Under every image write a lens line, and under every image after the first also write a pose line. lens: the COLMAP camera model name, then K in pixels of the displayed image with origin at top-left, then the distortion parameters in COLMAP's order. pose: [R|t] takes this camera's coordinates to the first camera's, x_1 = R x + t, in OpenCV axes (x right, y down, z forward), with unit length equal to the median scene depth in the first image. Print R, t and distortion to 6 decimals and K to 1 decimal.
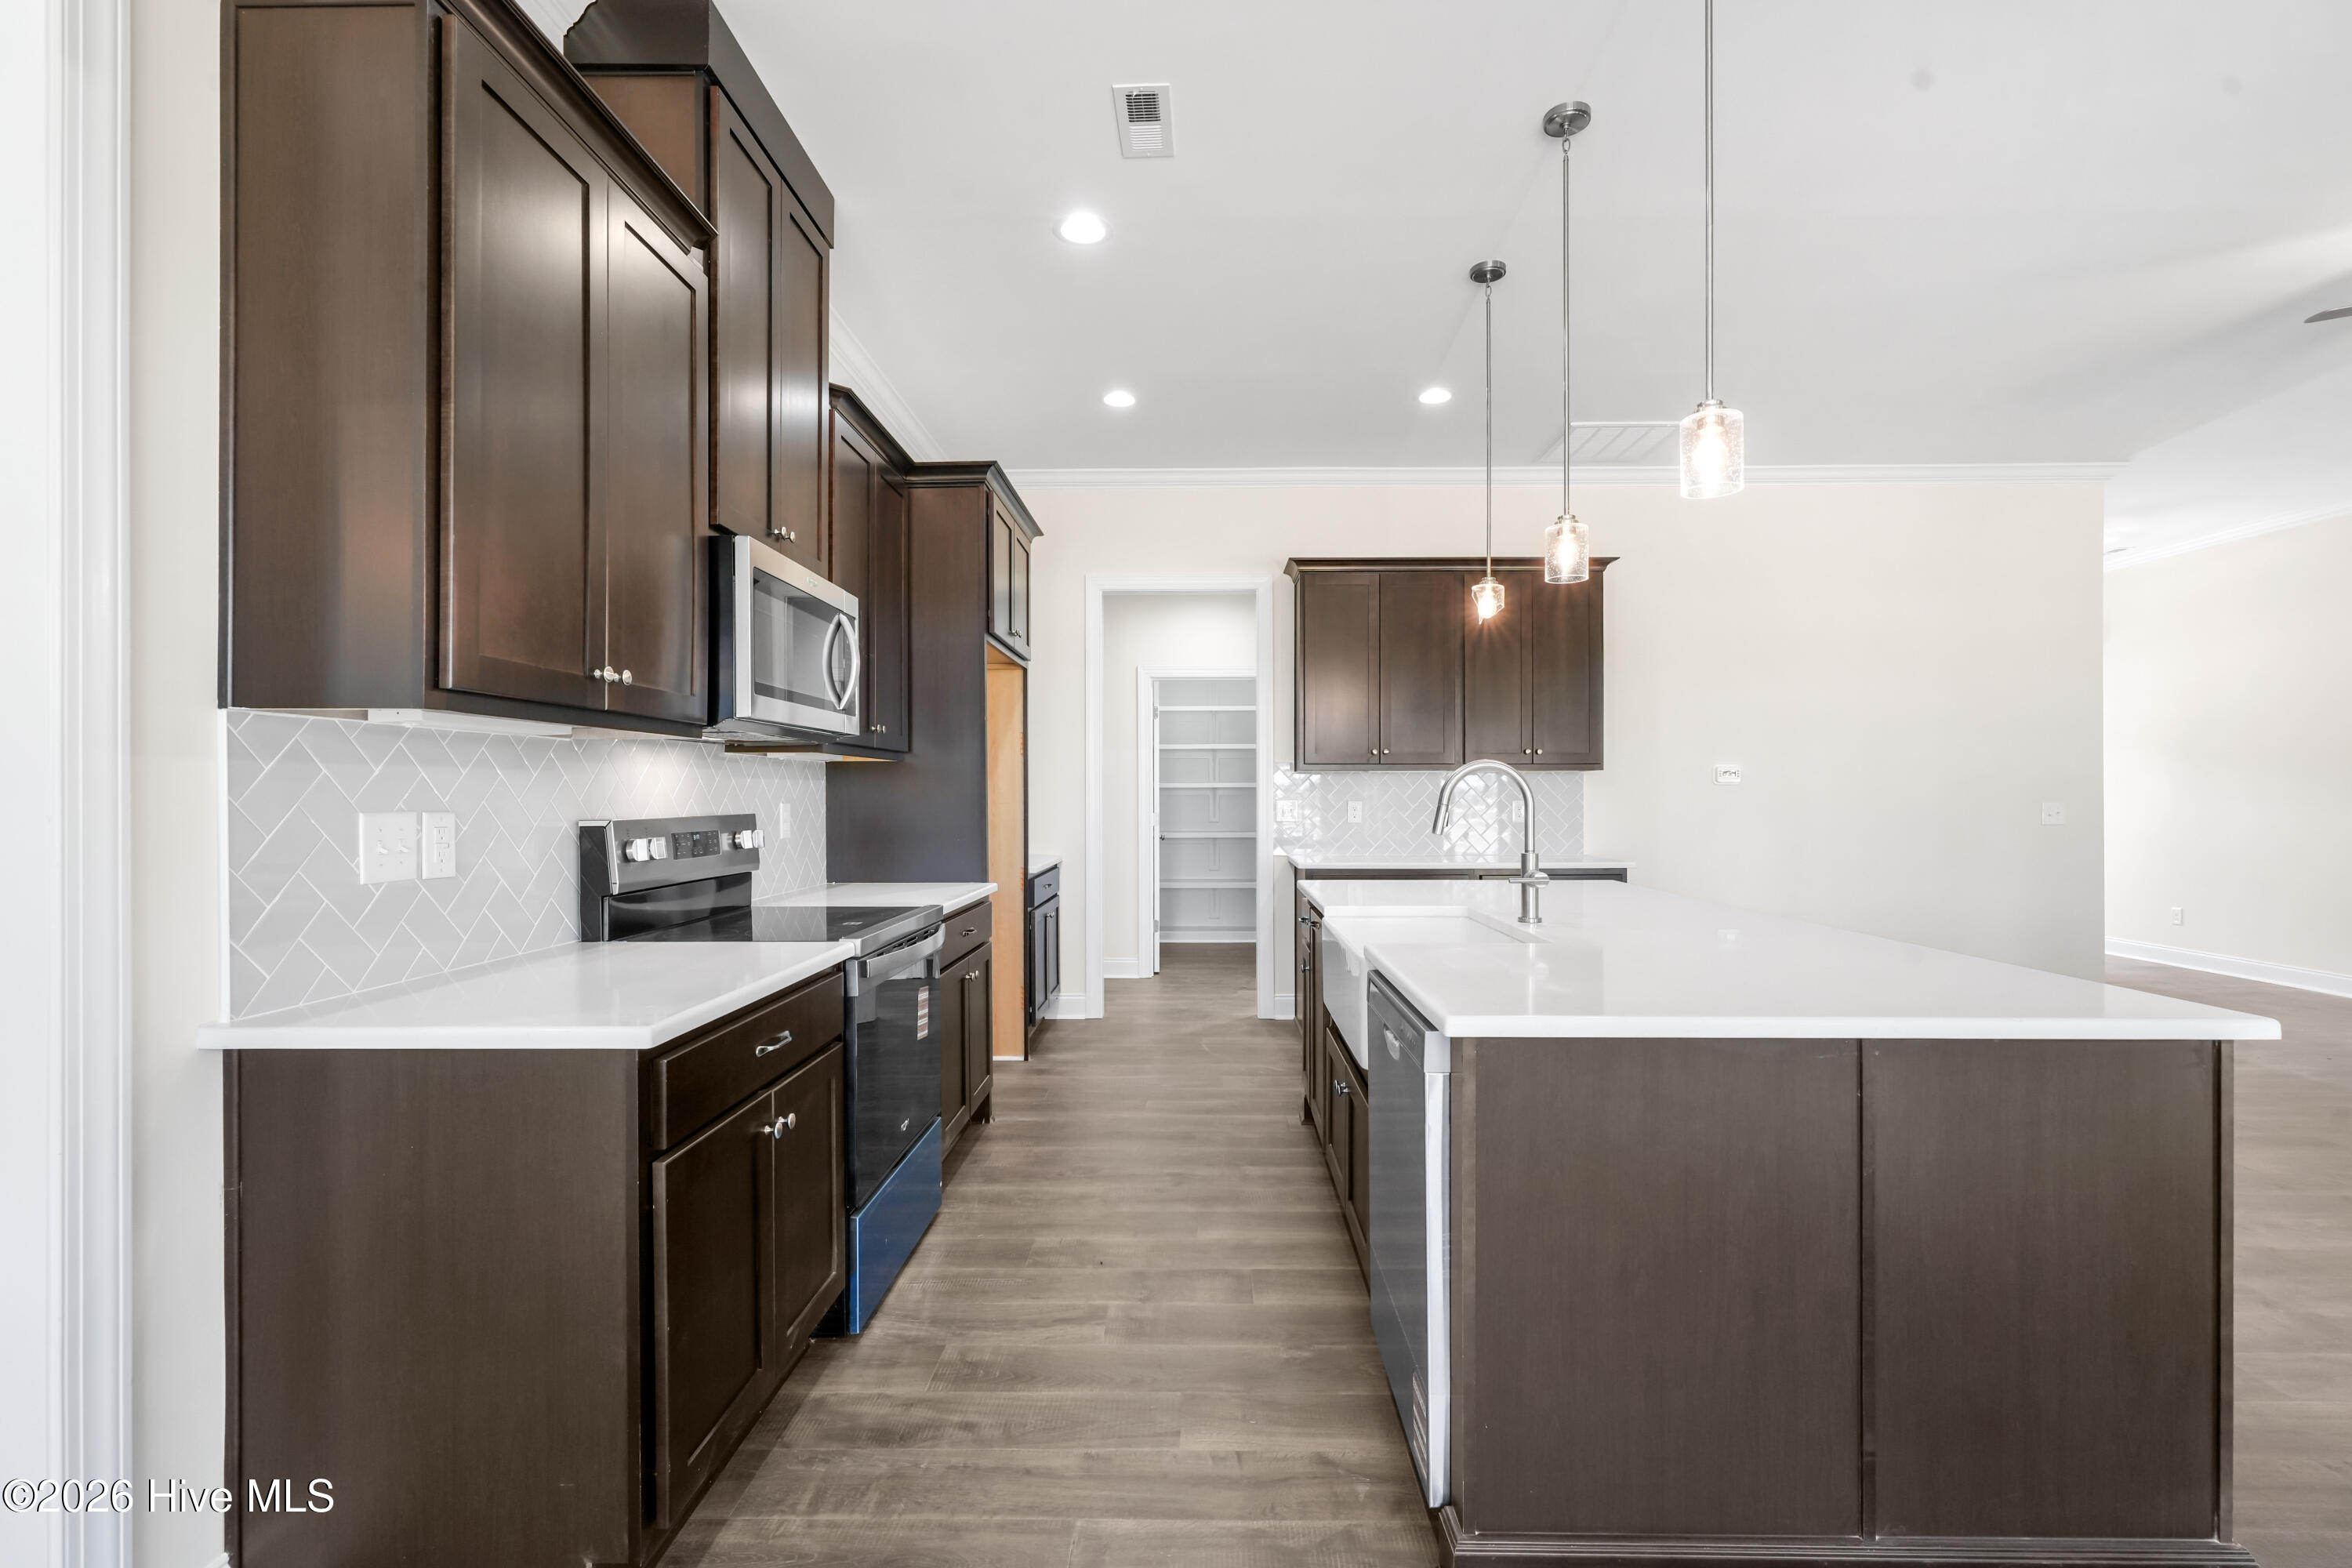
lens RADIAL K [[1052.8, 0, 1182.9], [0, 1052.8, 791.7], [0, 0, 1]] dist [0.000287, 0.000360]
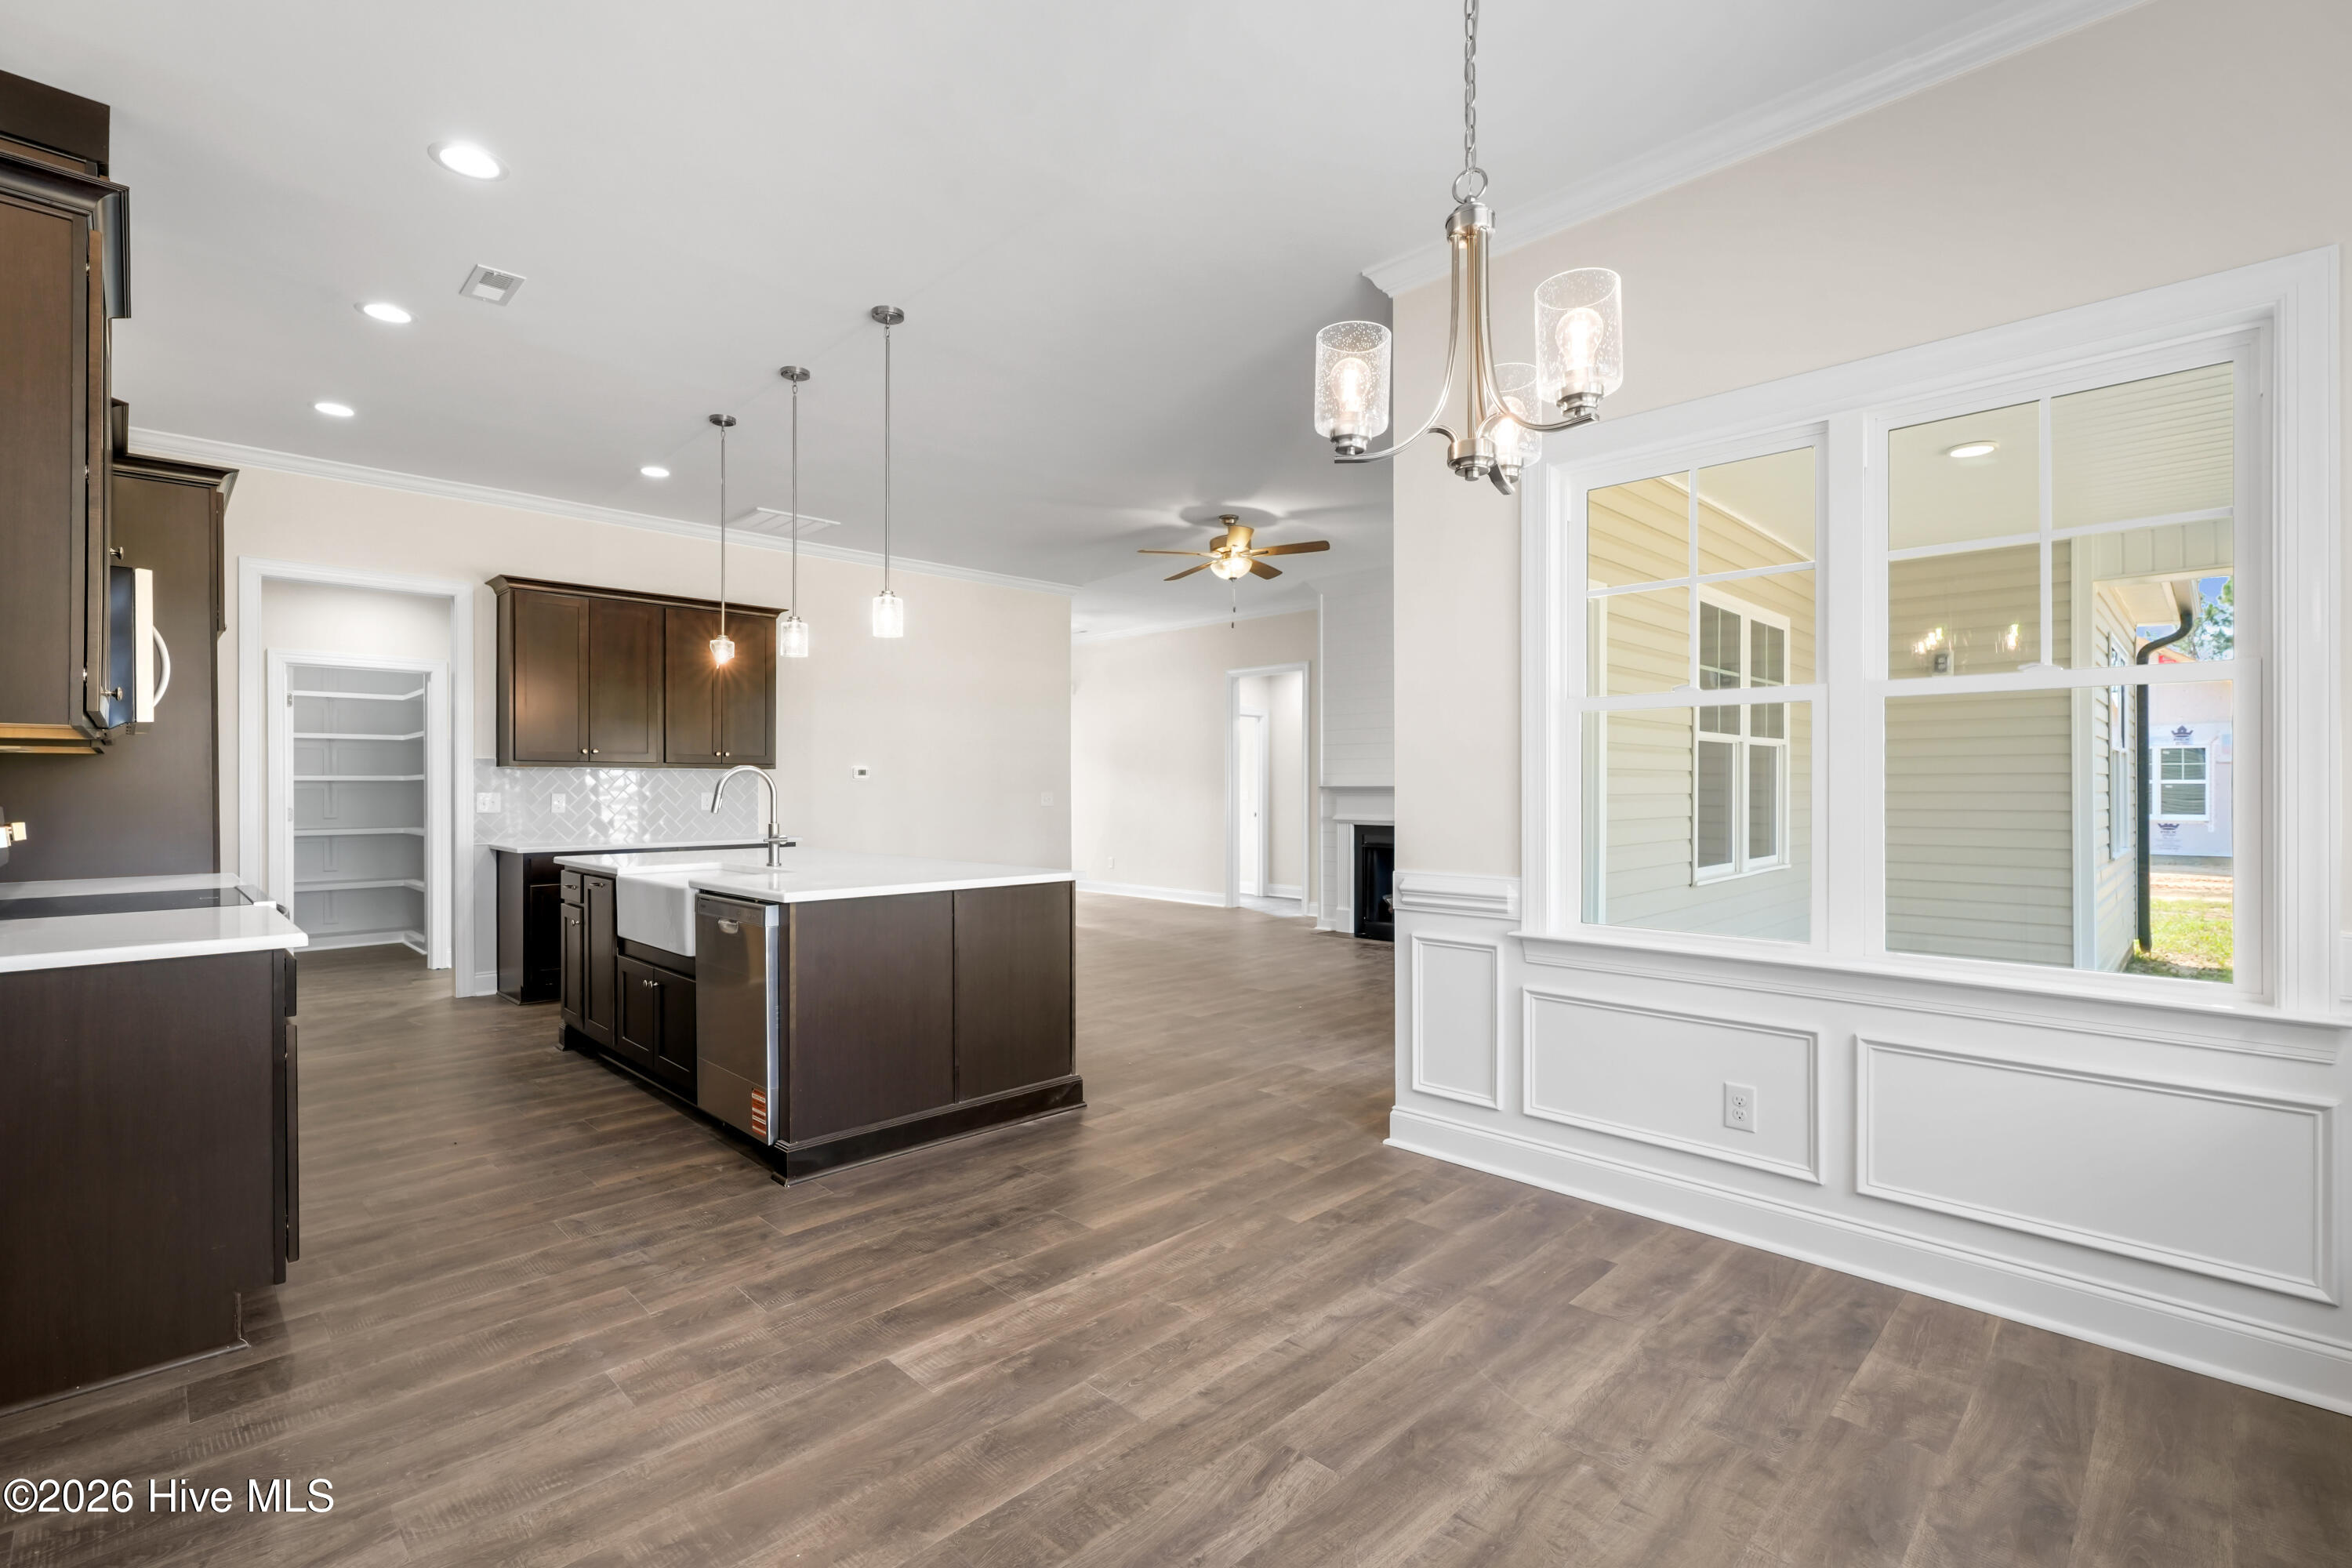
lens RADIAL K [[1059.1, 0, 1194.7], [0, 1059.1, 790.3], [0, 0, 1]] dist [-0.016910, 0.000844]
pose [[0.685833, -0.002348, 0.727755, -0.207991], [-0.001165, 0.999990, 0.004323, -0.000260], [-0.727758, -0.003813, 0.685823, -0.298411]]
